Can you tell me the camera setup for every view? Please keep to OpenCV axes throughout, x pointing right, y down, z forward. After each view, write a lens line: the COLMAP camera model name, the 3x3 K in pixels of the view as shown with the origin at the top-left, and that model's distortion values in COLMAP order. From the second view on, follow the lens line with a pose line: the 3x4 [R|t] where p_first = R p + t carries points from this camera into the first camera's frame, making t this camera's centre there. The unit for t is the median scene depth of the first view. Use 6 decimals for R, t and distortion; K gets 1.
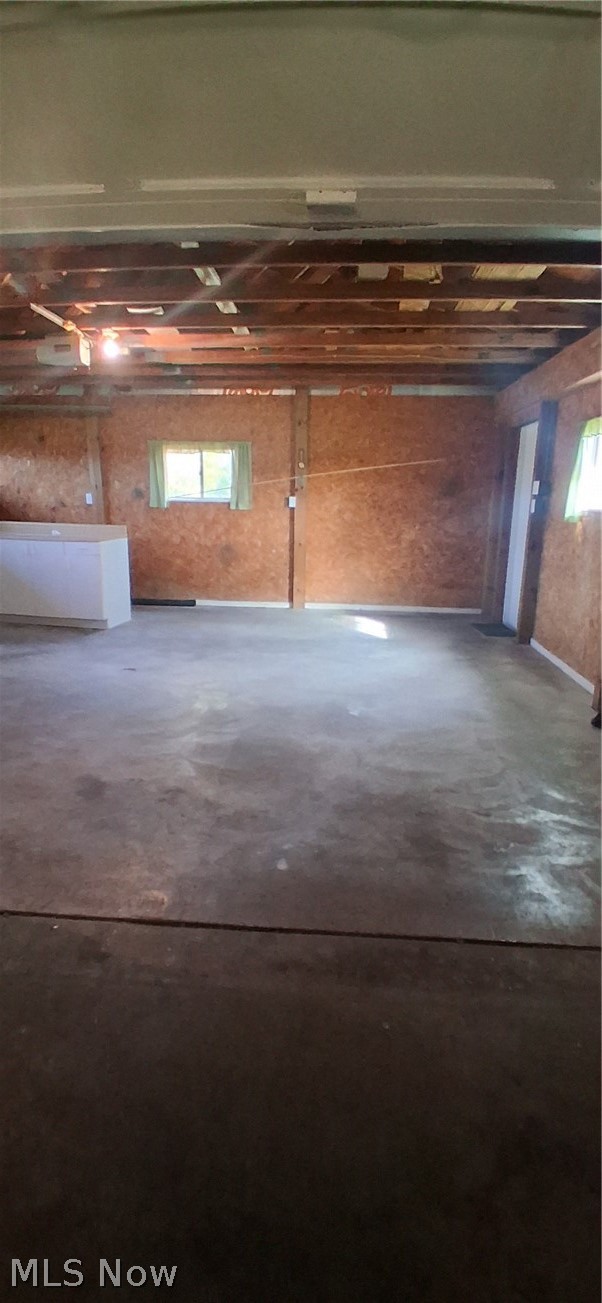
lens RADIAL K [[628.1, 0, 285.6], [0, 628.1, 674.8], [0, 0, 1]] dist [-0.053568, -0.000274]
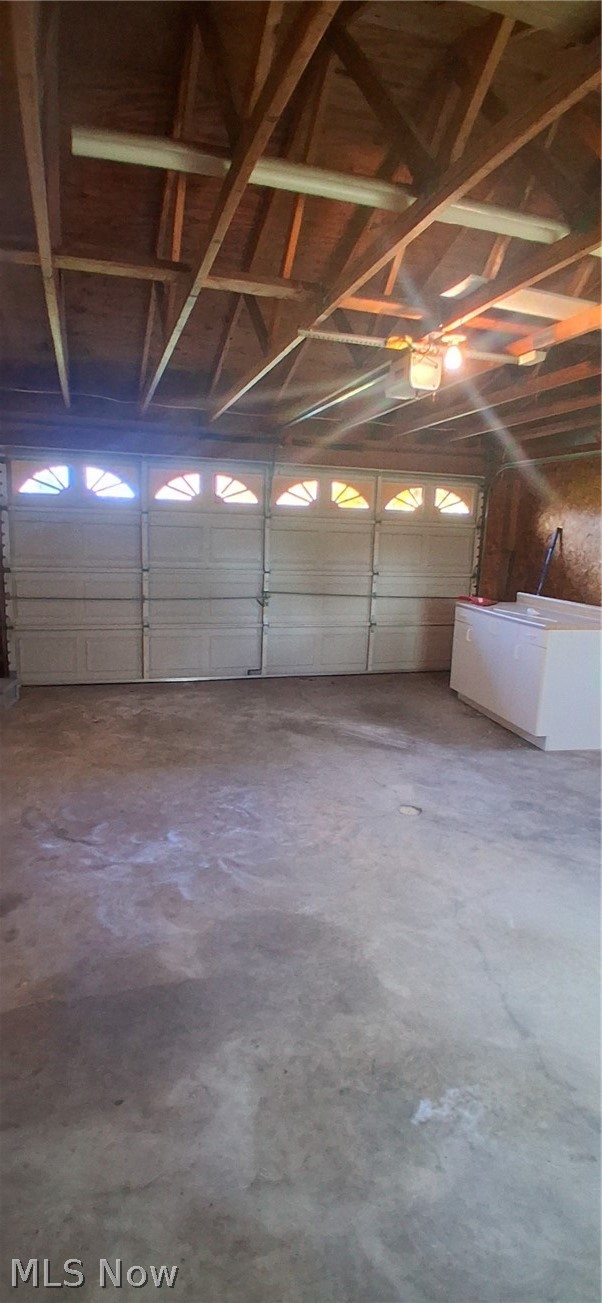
lens RADIAL K [[628.1, 0, 285.6], [0, 628.1, 674.8], [0, 0, 1]] dist [-0.053568, -0.000274]
pose [[0.384020, 0.188151, -0.903951, 0.415537], [-0.279882, 0.956677, 0.080225, -0.235780], [0.879883, 0.222191, 0.420043, 0.761139]]
